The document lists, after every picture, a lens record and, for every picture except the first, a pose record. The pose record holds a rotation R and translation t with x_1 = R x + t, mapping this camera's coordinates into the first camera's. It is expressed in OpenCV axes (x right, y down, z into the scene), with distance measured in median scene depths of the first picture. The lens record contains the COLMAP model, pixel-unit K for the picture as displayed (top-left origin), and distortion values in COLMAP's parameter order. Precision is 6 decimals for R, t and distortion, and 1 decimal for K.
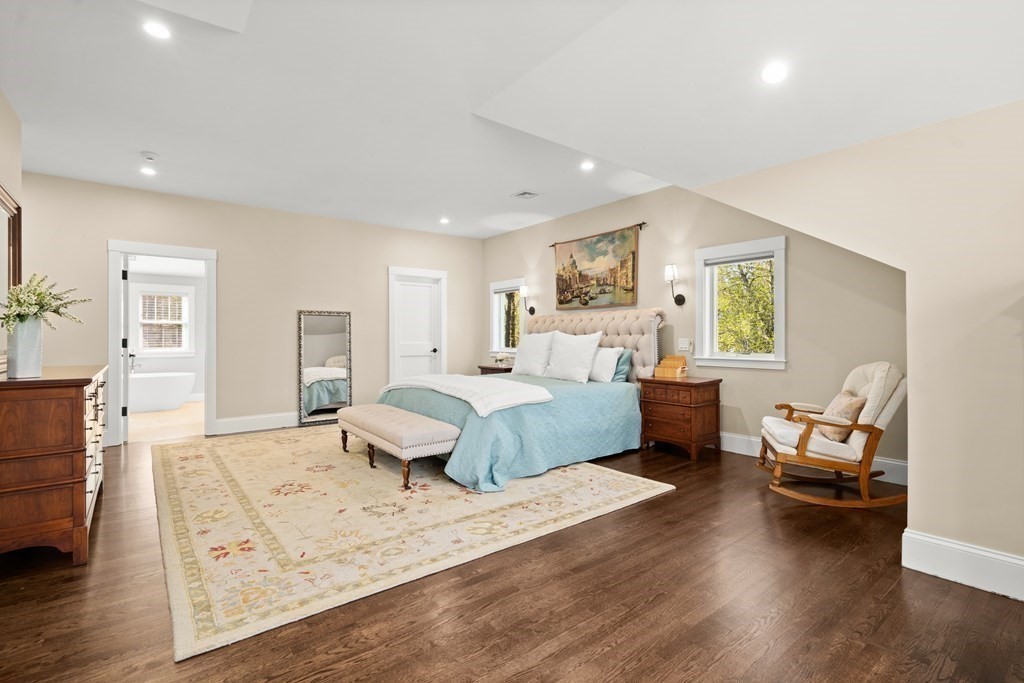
lens RADIAL K [[478.9, 0, 518.3], [0, 478.9, 333.7], [0, 0, 1]] dist [-0.000681, 0.000012]
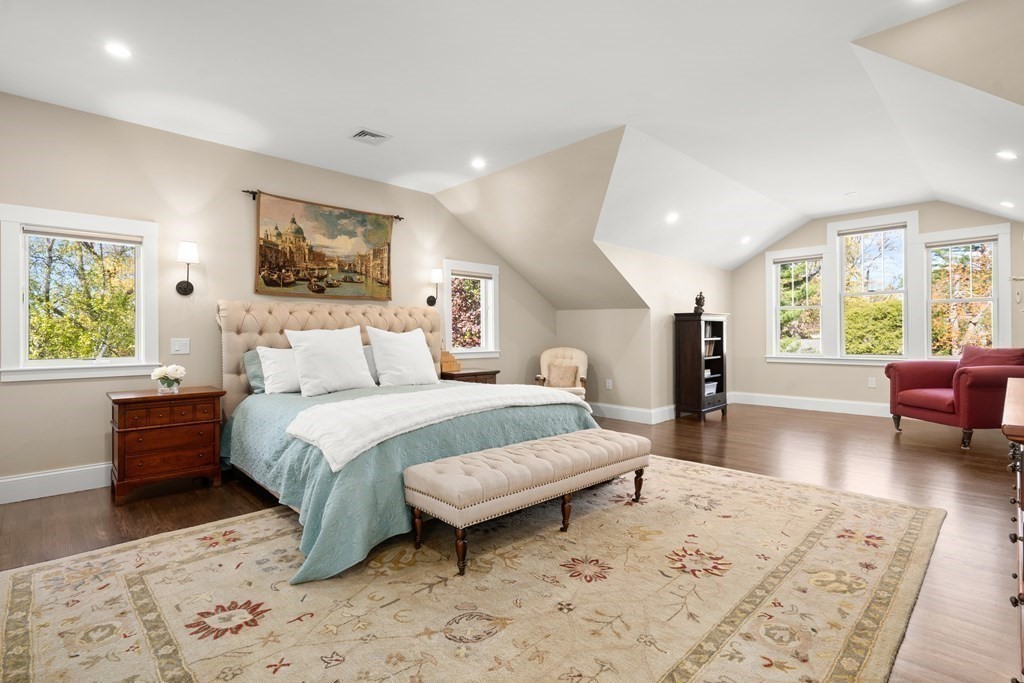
lens RADIAL K [[478.9, 0, 518.3], [0, 478.9, 333.7], [0, 0, 1]] dist [-0.000681, 0.000012]
pose [[-0.098148, 0.005136, 0.995159, -0.705948], [-0.002305, 0.999983, -0.005388, 0.008864], [-0.995169, -0.002823, -0.098134, 0.834675]]
